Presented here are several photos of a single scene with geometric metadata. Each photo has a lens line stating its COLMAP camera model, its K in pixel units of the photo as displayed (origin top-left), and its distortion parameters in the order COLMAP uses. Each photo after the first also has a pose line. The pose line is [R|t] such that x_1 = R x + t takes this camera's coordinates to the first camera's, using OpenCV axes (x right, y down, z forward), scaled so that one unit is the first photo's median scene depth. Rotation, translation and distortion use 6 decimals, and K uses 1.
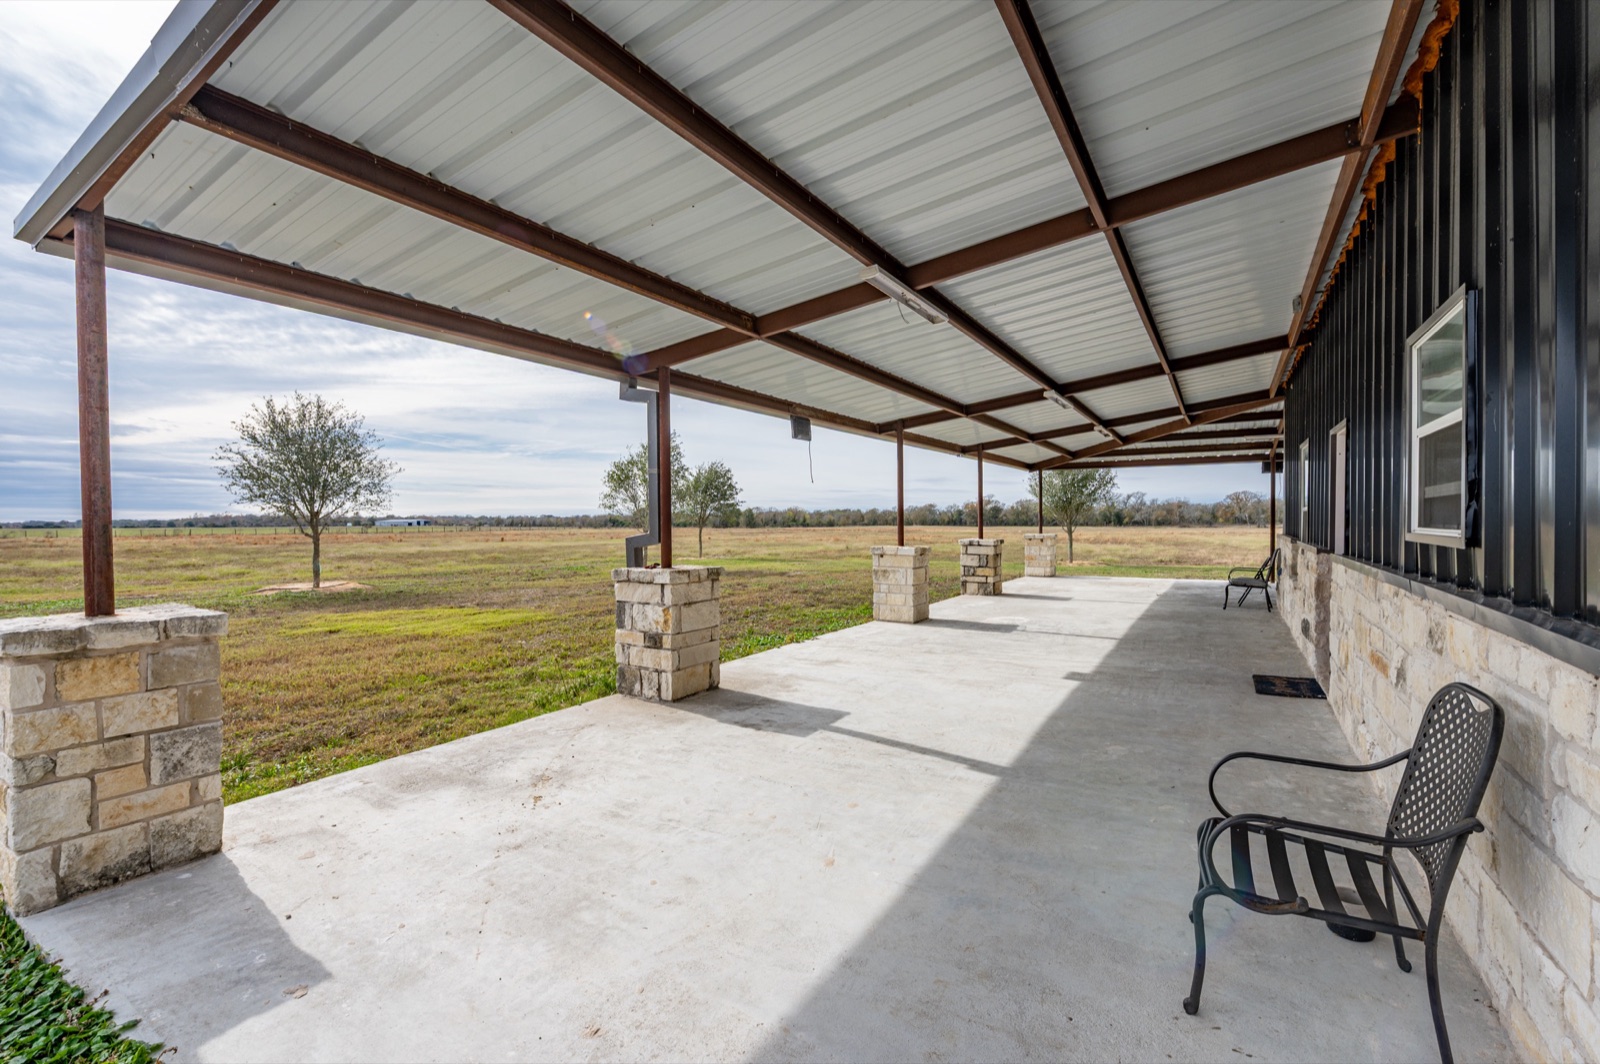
lens RADIAL K [[733.4, 0, 800.0], [0, 733.4, 532.0], [0, 0, 1]] dist [-0.000348, -0.000029]
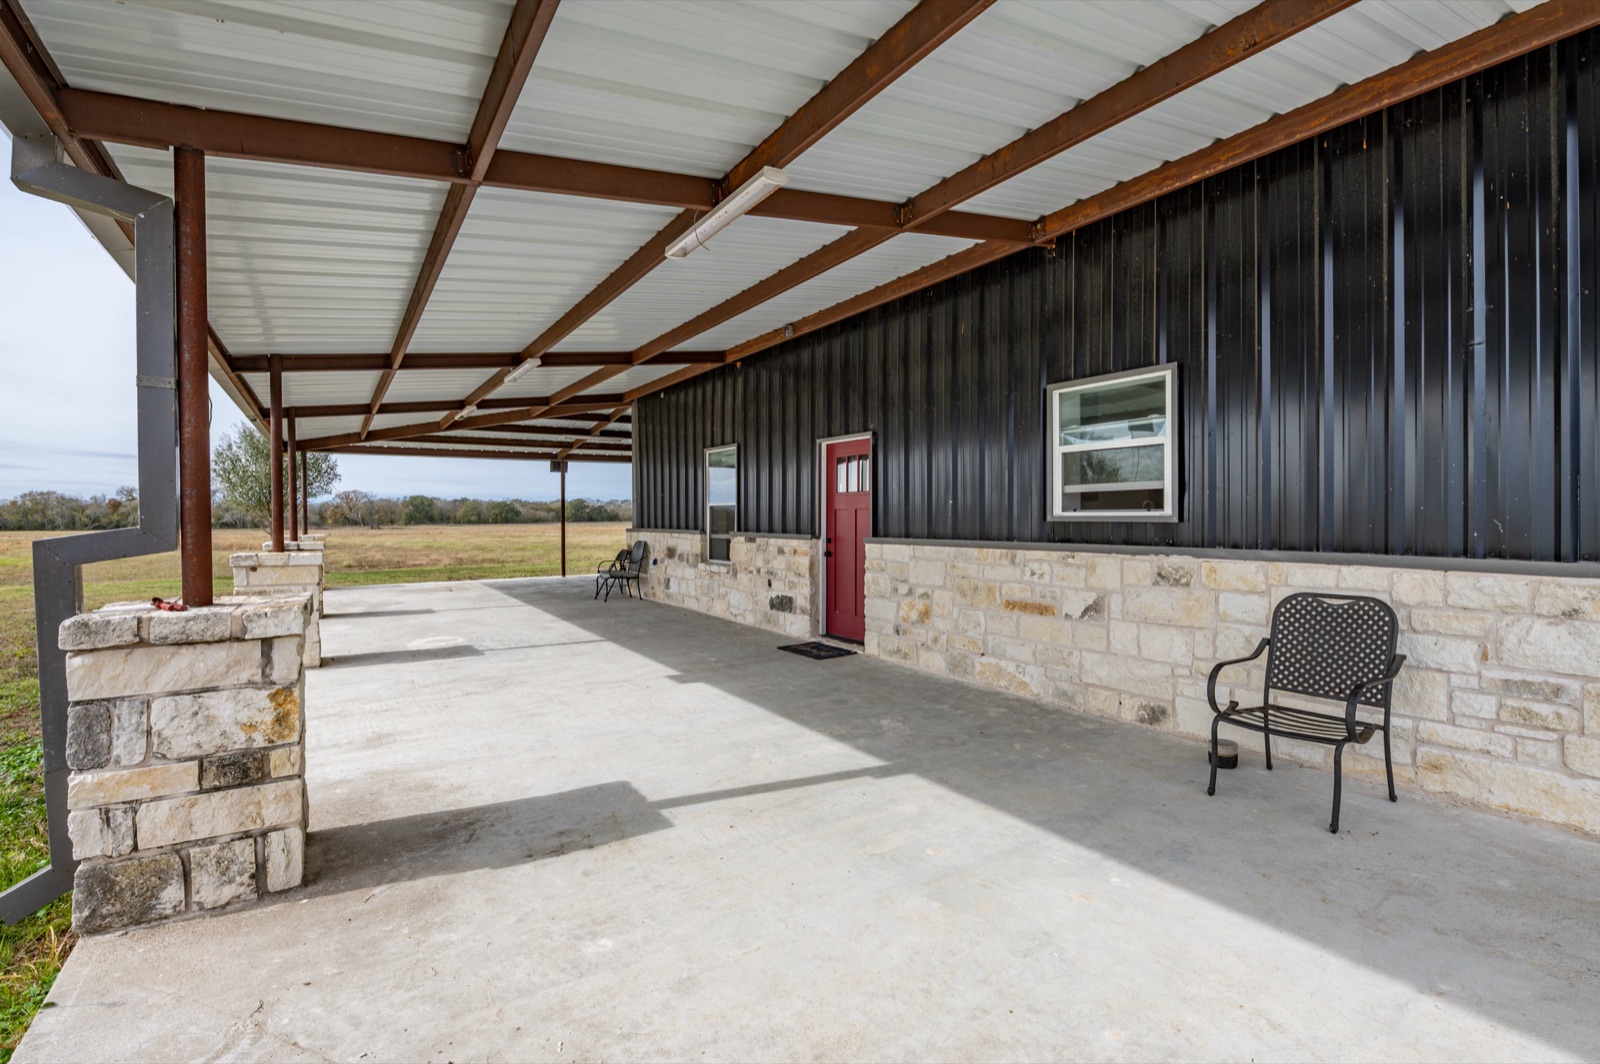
lens RADIAL K [[769.1, 0, 800.0], [0, 769.1, 532.0], [0, 0, 1]] dist [-0.013688, -0.000245]
pose [[0.401103, -0.013448, 0.915934, -0.485576], [0.017431, 0.999823, 0.007046, 0.008088], [-0.915867, 0.013140, 0.401266, 0.509593]]
